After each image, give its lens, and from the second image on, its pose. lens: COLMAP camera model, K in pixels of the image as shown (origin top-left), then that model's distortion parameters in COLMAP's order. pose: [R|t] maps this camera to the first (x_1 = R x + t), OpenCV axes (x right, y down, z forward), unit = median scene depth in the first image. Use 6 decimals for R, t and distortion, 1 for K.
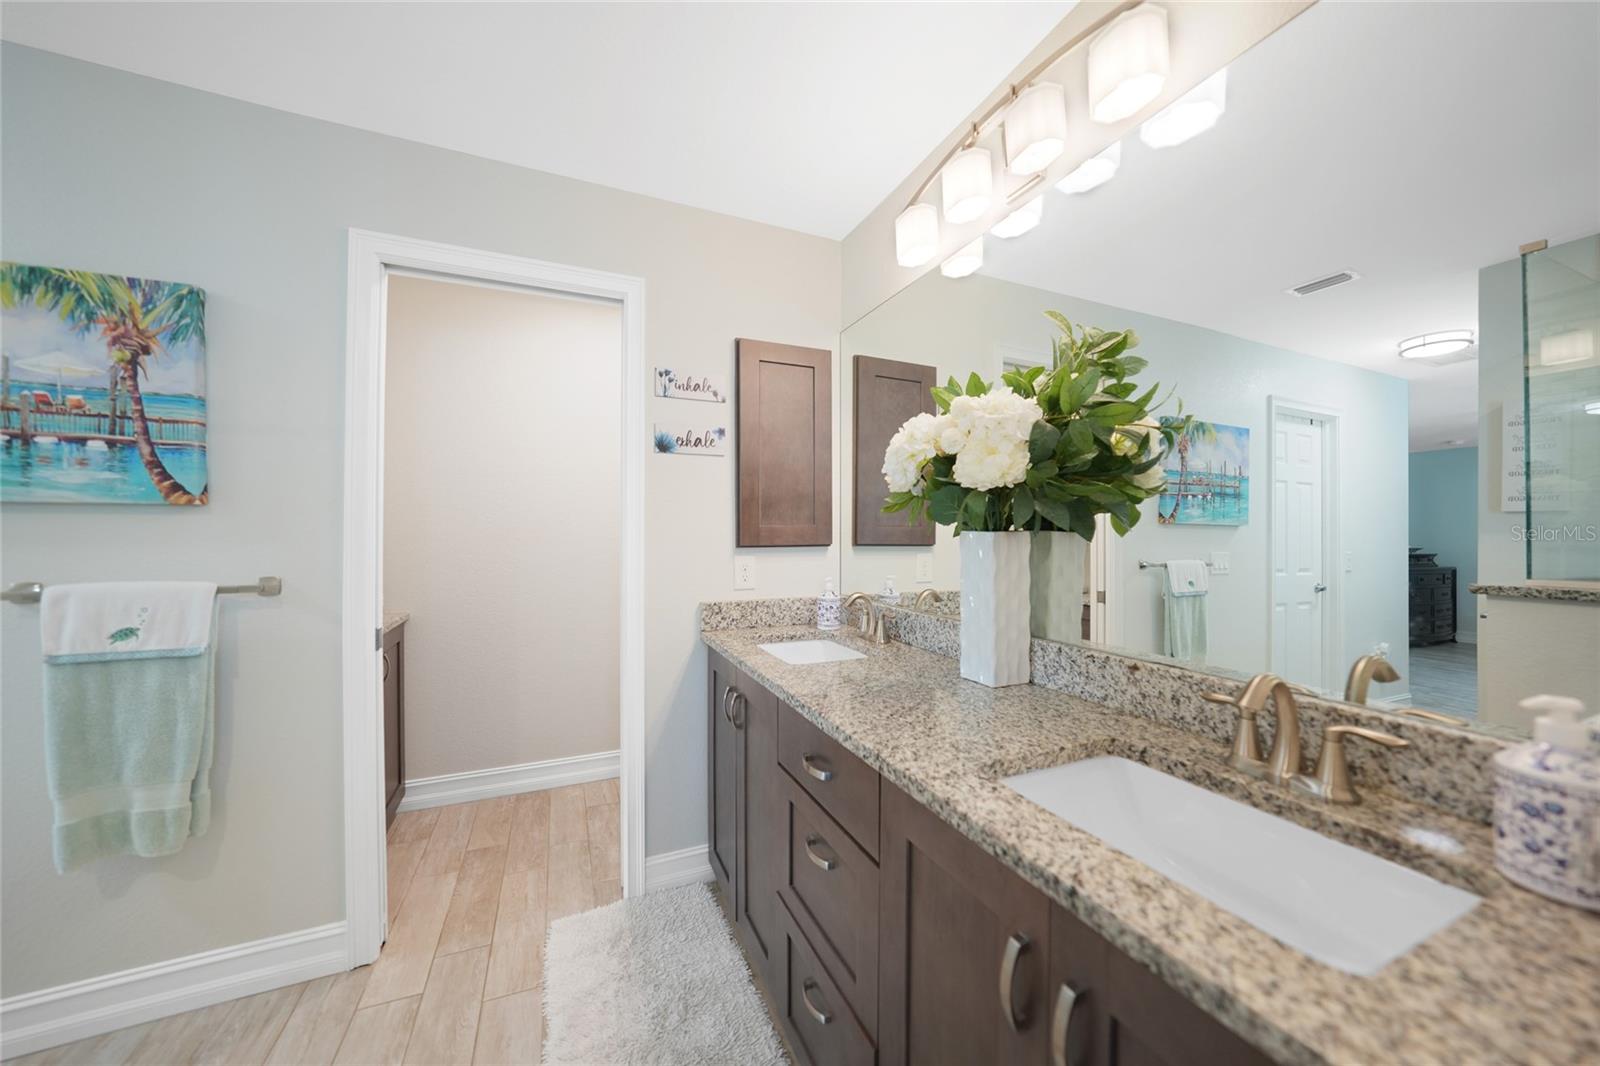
lens RADIAL K [[559.1, 0, 812.9], [0, 559.1, 525.6], [0, 0, 1]] dist [-0.021808, 0.006669]
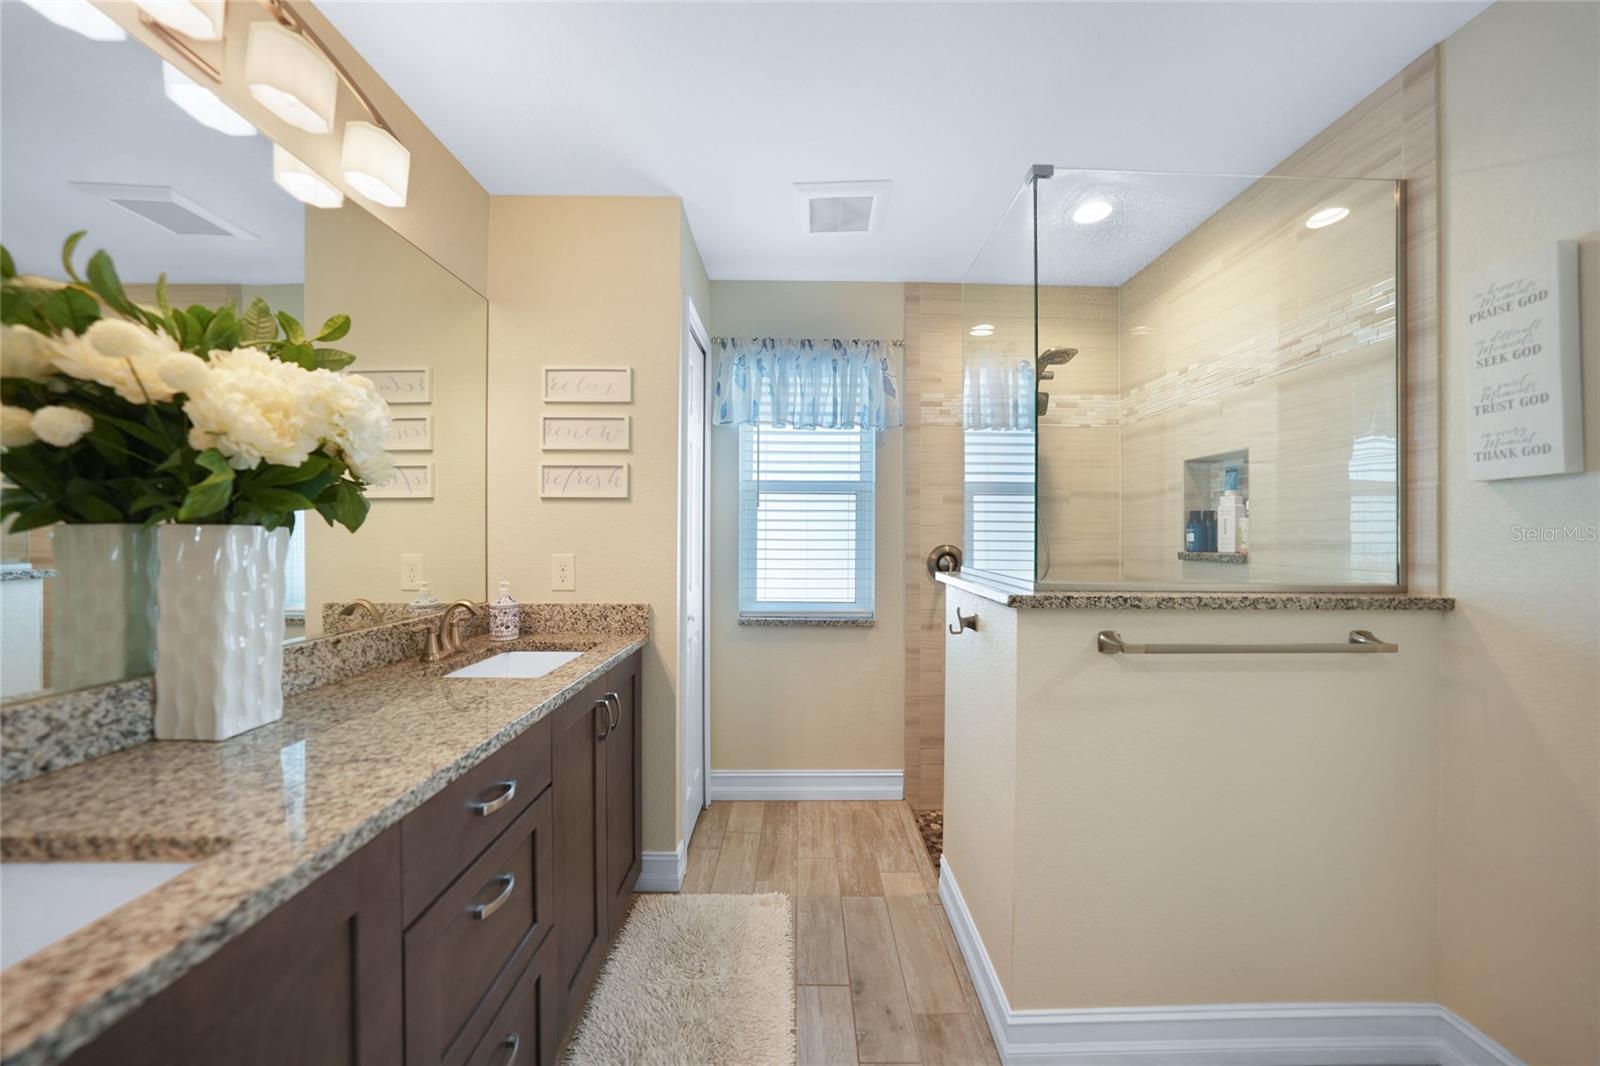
lens RADIAL K [[559.1, 0, 812.9], [0, 559.1, 525.6], [0, 0, 1]] dist [-0.021808, 0.006669]
pose [[-0.919791, 0.000428, 0.392408, -0.783715], [-0.012046, 0.999497, -0.029326, 0.027567], [-0.392224, -0.031700, -0.919323, 1.607895]]
